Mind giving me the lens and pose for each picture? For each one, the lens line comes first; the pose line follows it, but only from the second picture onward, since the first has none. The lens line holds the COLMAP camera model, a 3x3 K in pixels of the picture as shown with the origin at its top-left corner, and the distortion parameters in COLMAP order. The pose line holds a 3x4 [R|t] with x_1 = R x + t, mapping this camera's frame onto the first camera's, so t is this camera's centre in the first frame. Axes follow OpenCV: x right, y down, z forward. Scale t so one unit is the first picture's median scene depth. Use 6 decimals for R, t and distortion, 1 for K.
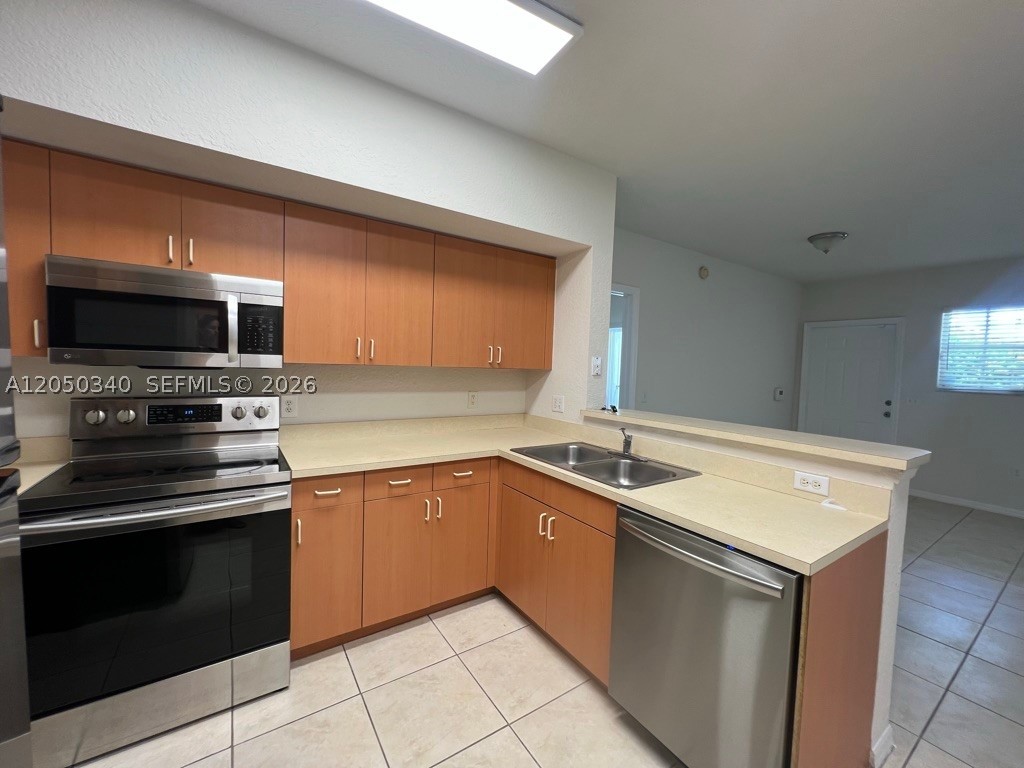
lens RADIAL K [[410.1, 0, 509.1], [0, 410.1, 383.2], [0, 0, 1]] dist [-0.003529, 0.000696]
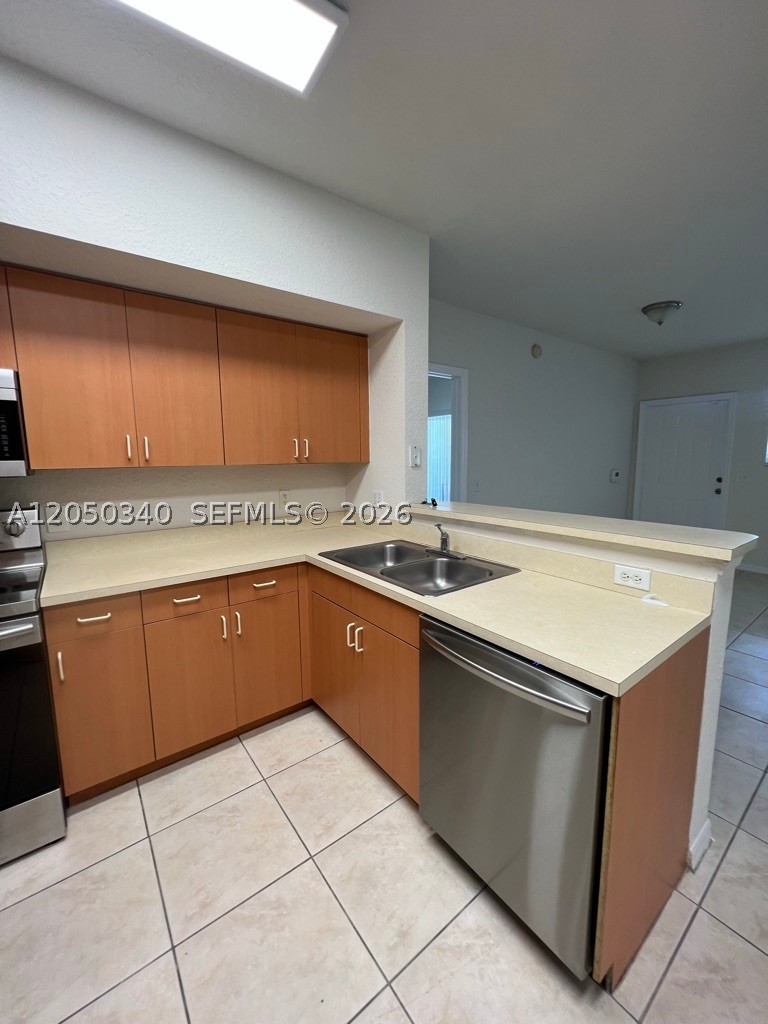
lens RADIAL K [[410.1, 0, 385.9], [0, 410.1, 510.6], [0, 0, 1]] dist [-0.003529, 0.000696]
pose [[0.996898, -0.051787, 0.059271, 0.116380], [0.046514, 0.995112, 0.087114, -0.005108], [-0.063493, -0.084087, 0.994434, 0.113904]]
